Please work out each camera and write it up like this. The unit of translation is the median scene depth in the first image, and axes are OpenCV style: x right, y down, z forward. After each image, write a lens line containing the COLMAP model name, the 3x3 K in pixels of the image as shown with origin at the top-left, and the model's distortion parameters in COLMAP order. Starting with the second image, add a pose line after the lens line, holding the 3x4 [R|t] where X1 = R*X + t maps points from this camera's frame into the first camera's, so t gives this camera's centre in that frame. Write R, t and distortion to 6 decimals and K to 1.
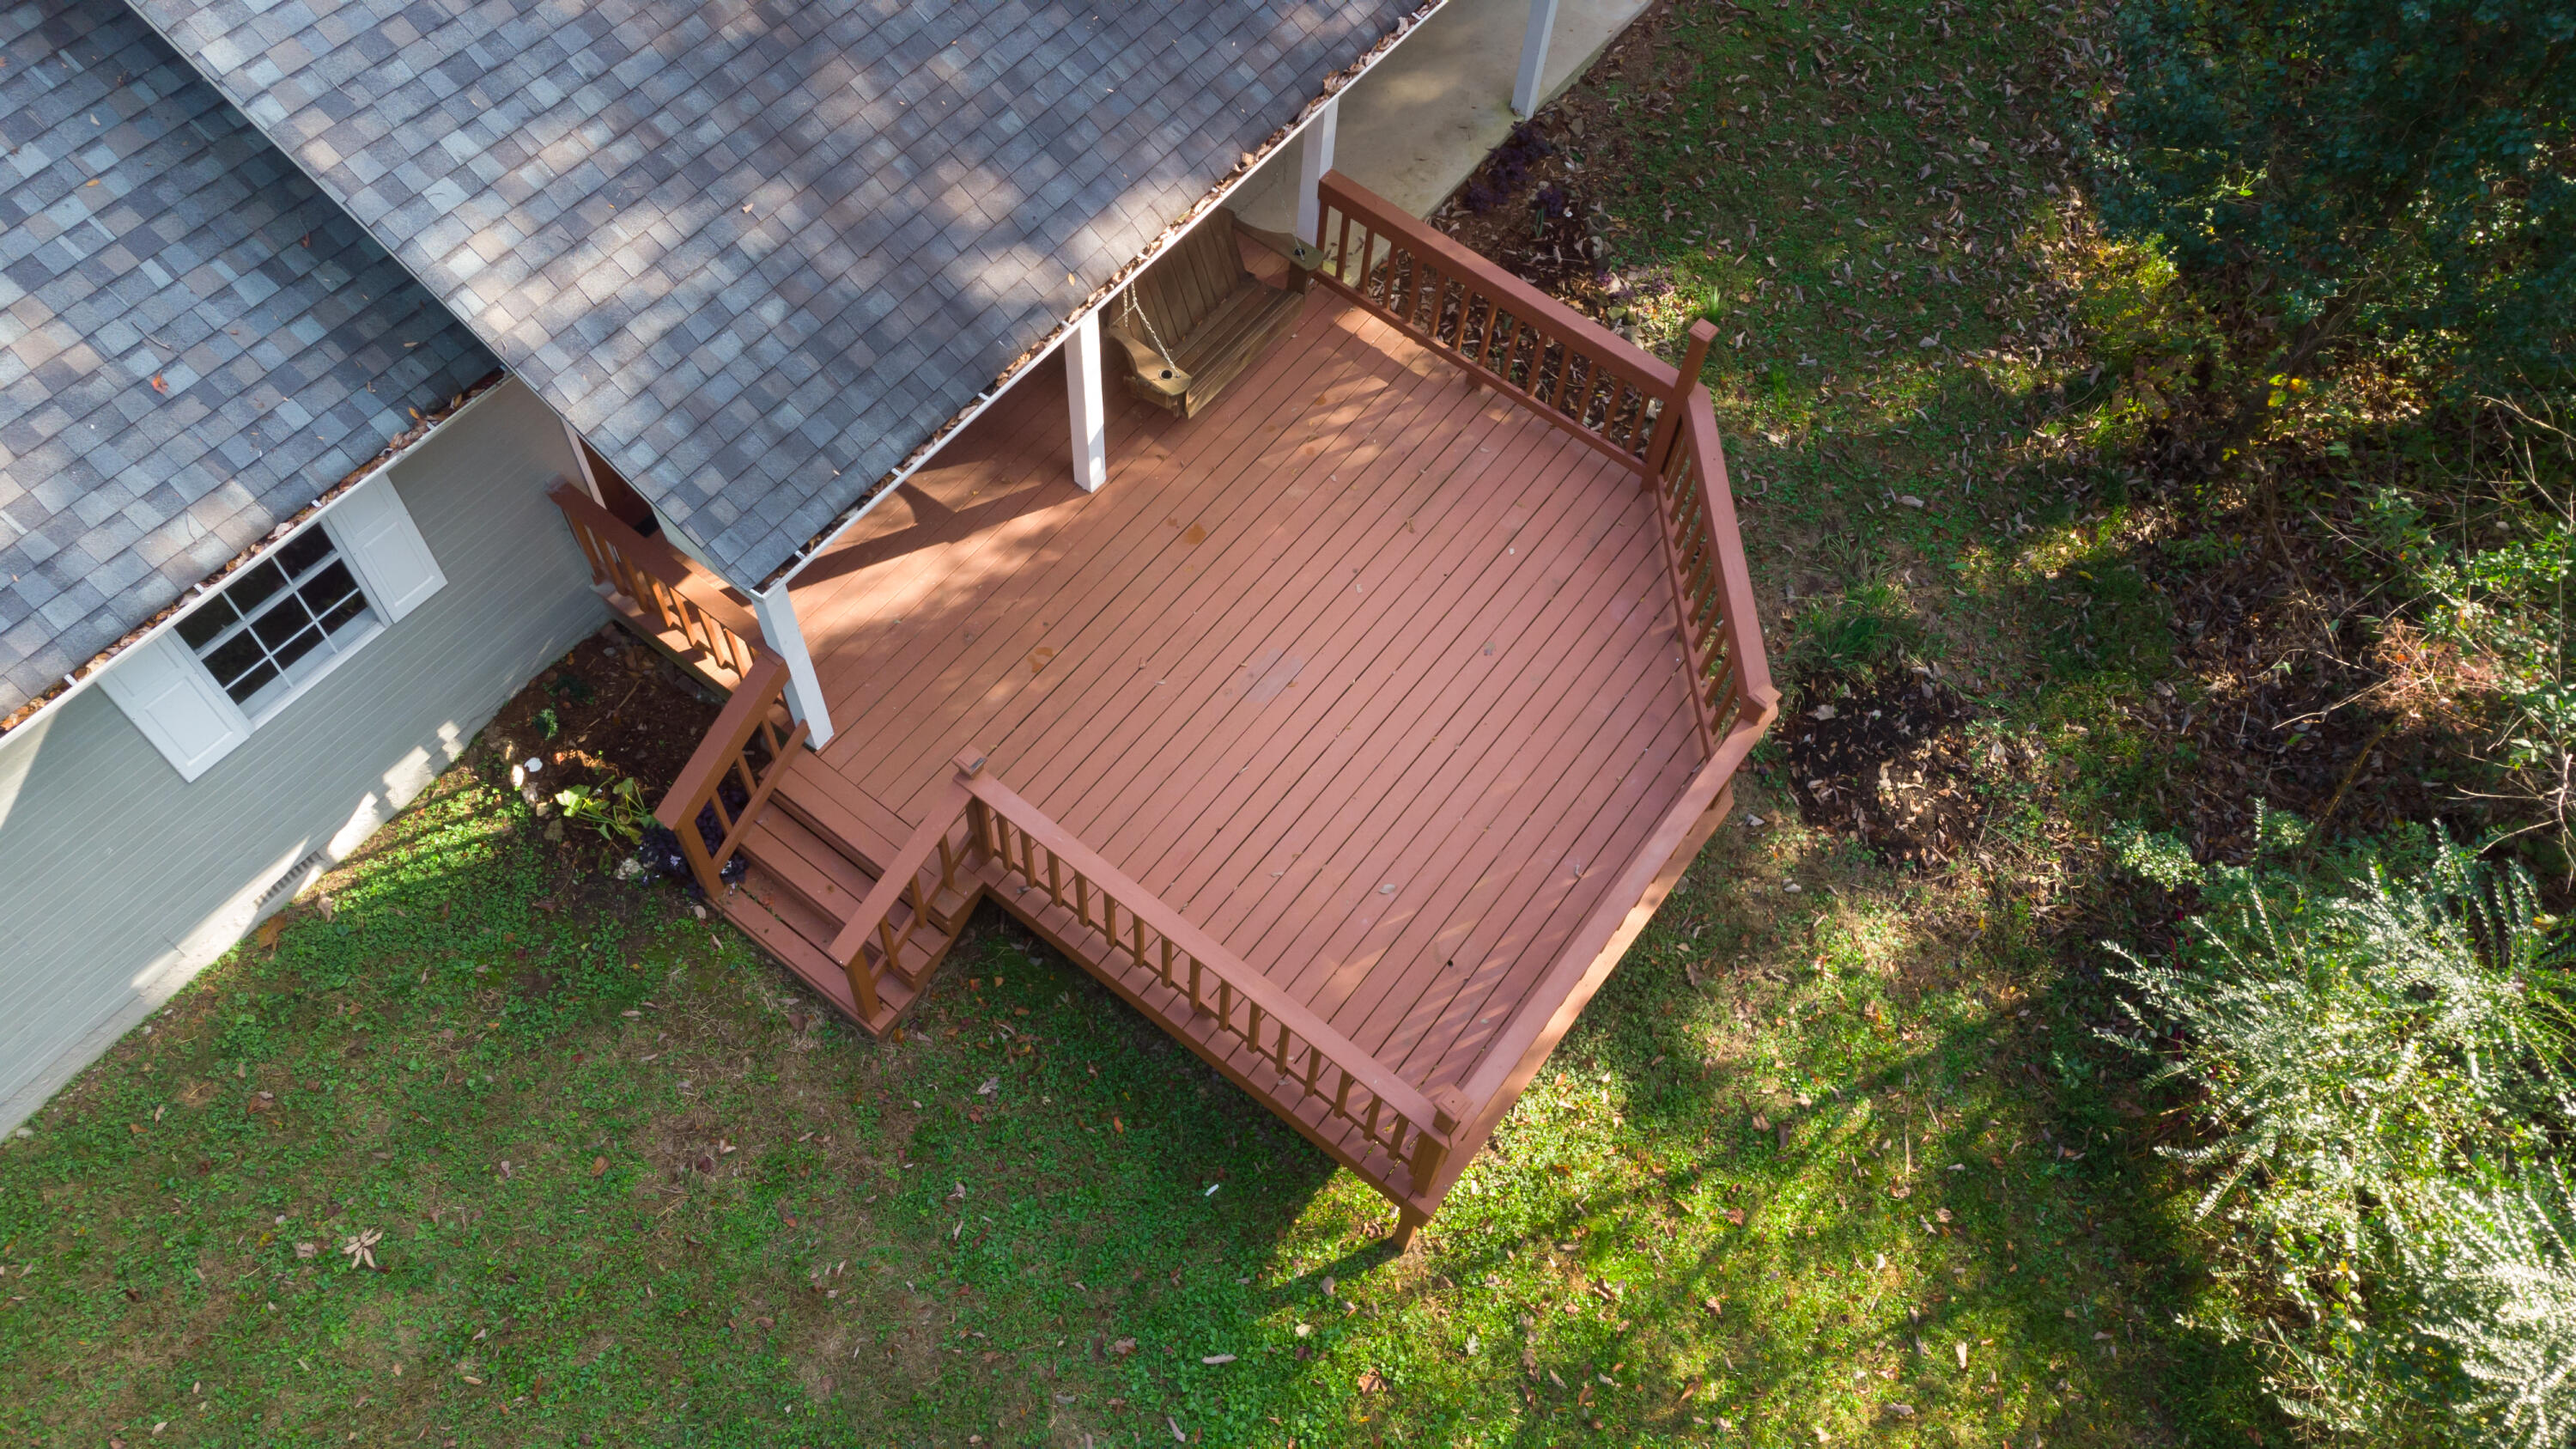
lens RADIAL K [[1889.9, 0, 1278.2], [0, 1889.9, 717.9], [0, 0, 1]] dist [0.007539, 0.072209]
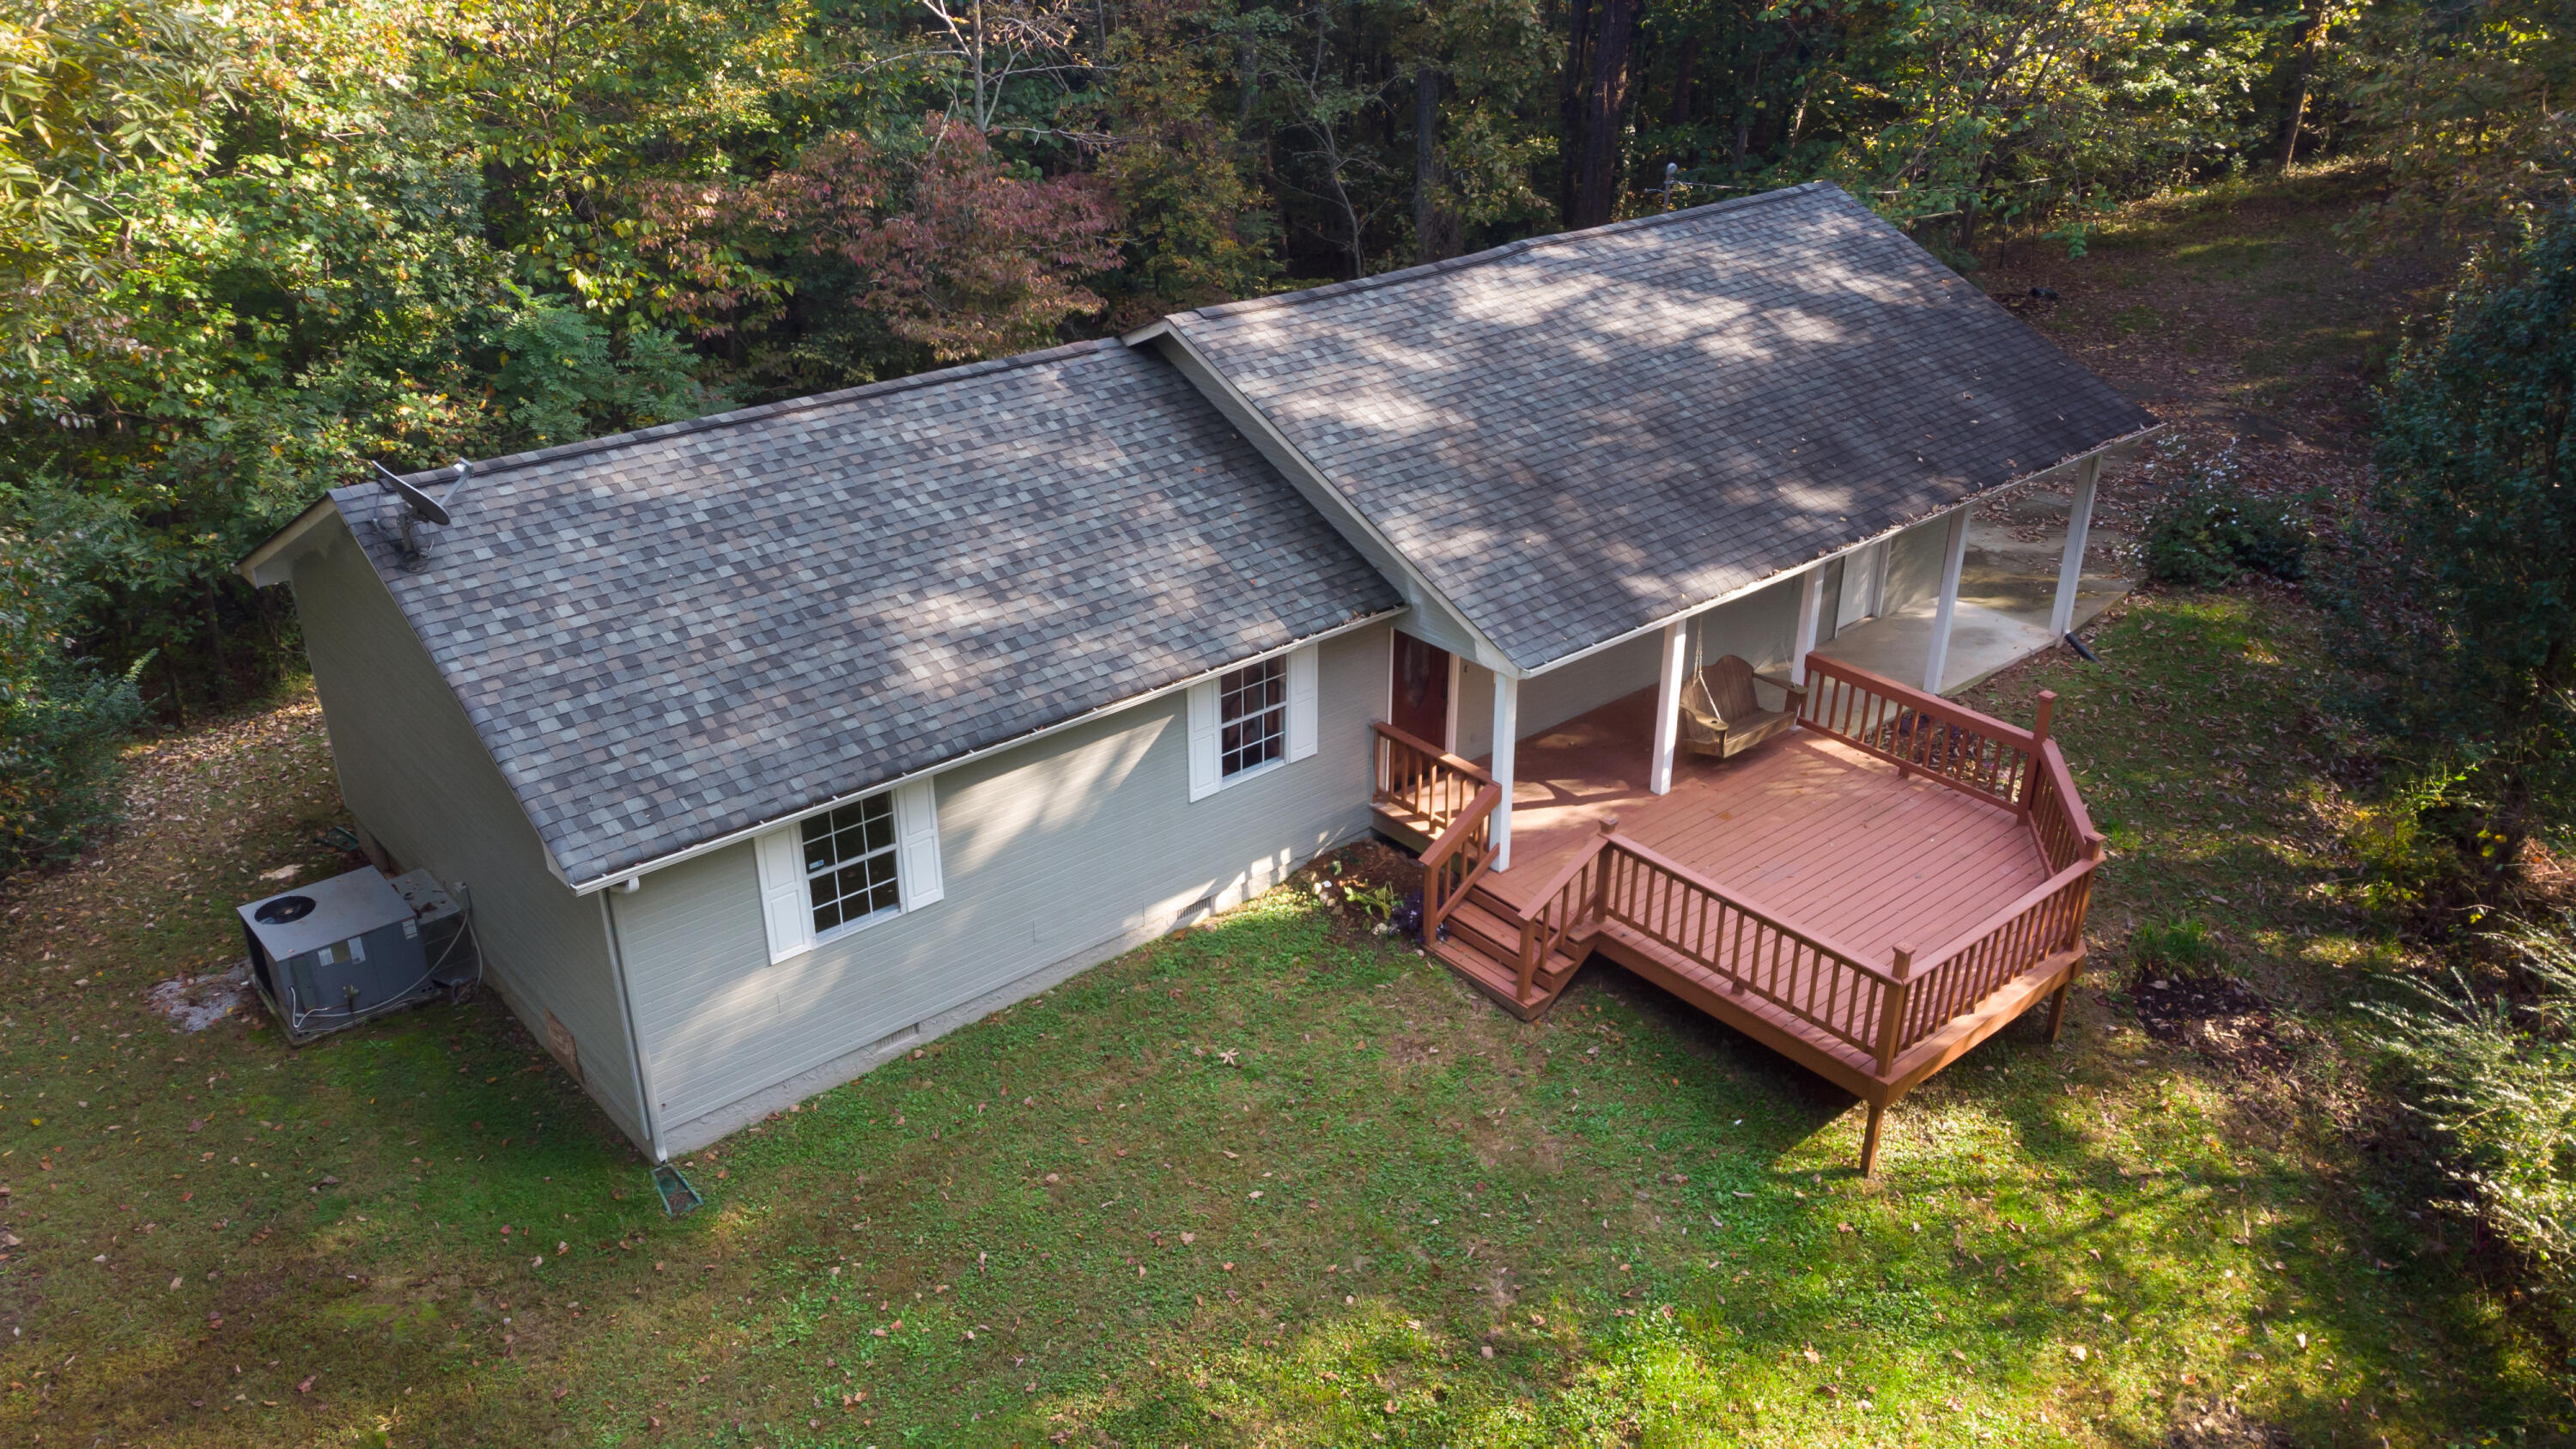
lens RADIAL K [[1889.9, 0, 1278.2], [0, 1889.9, 717.9], [0, 0, 1]] dist [0.007539, 0.072209]
pose [[0.975584, 0.045515, -0.214860, -0.082054], [-0.155601, 0.833653, -0.529916, 0.843150], [0.155000, 0.550409, 0.820381, -0.500950]]
